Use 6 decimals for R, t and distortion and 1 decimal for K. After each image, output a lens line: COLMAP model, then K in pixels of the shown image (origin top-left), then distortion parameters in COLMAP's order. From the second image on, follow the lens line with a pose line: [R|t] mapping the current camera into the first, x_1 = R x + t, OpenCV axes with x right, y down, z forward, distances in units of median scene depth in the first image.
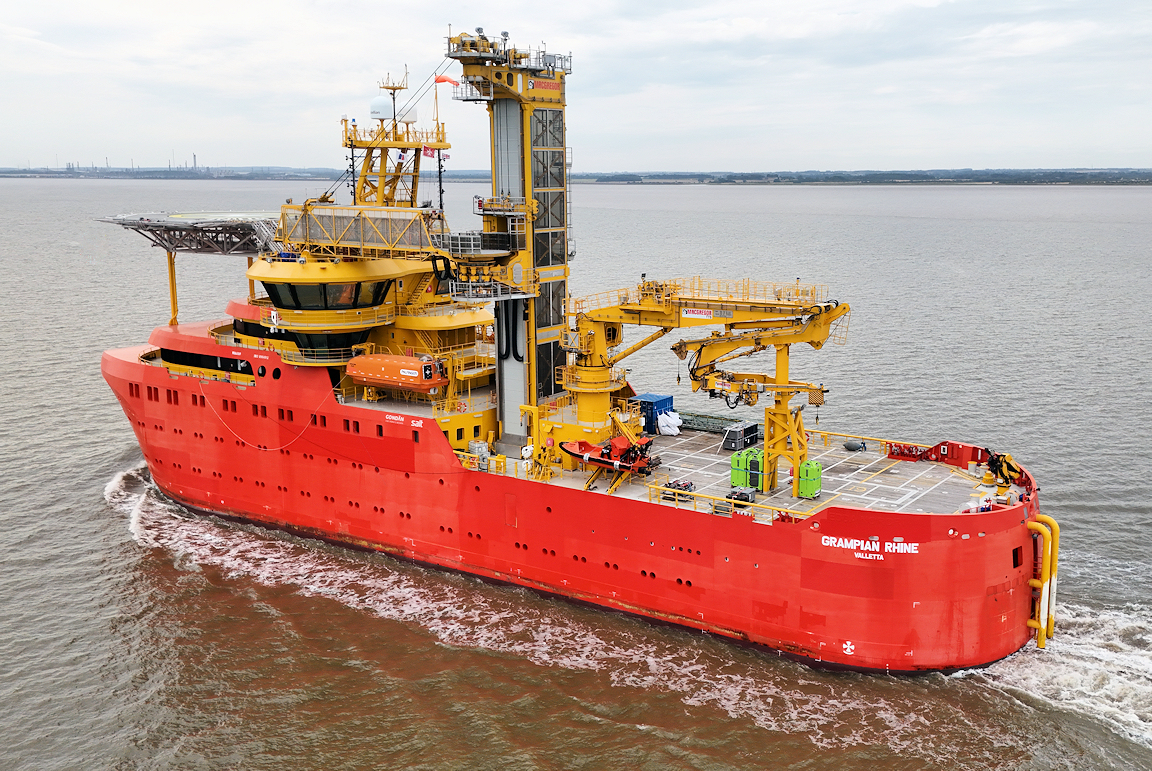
lens RADIAL K [[1194.3, 0, 576.3], [0, 1194.3, 380.7], [0, 0, 1]] dist [0.087571, 0.000000]
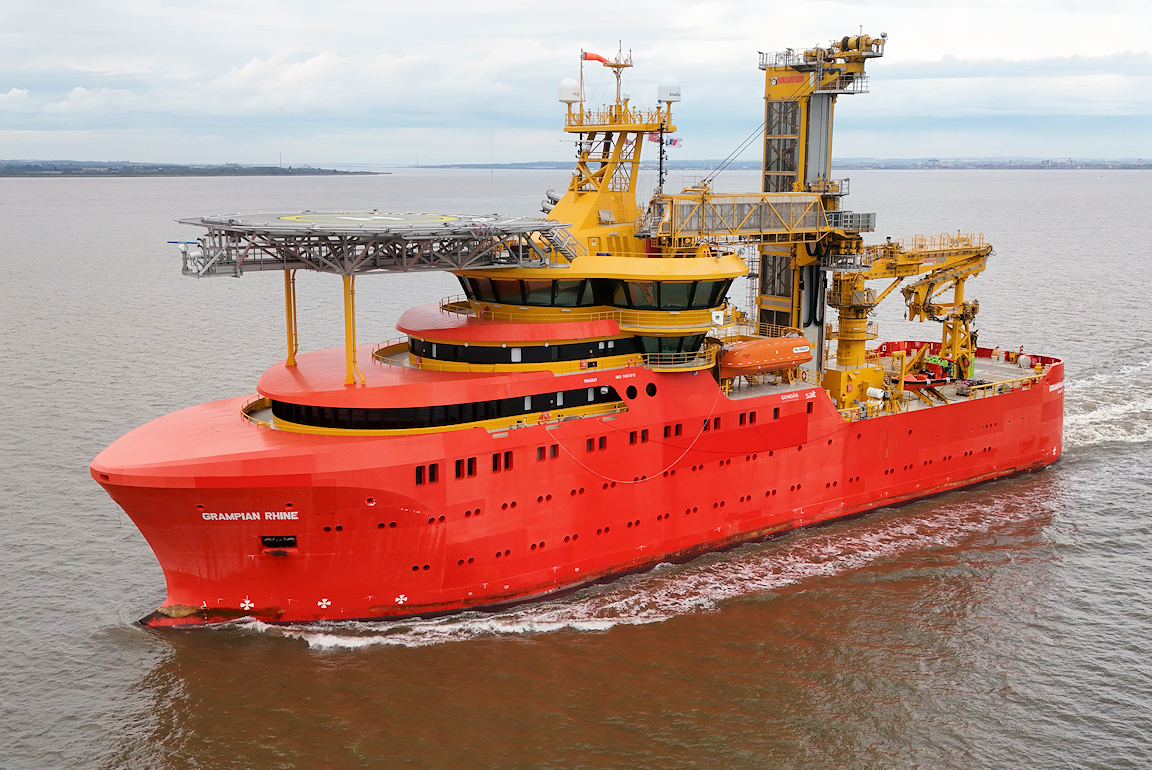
lens RADIAL K [[1194.3, 0, 572.8], [0, 1194.3, 382.5], [0, 0, 1]] dist [0.087571, 0.000000]
pose [[0.317145, -0.169230, 0.933156, -1.179508], [0.164530, 0.978848, 0.121599, -0.137676], [-0.933996, 0.114968, 0.338280, 0.830779]]
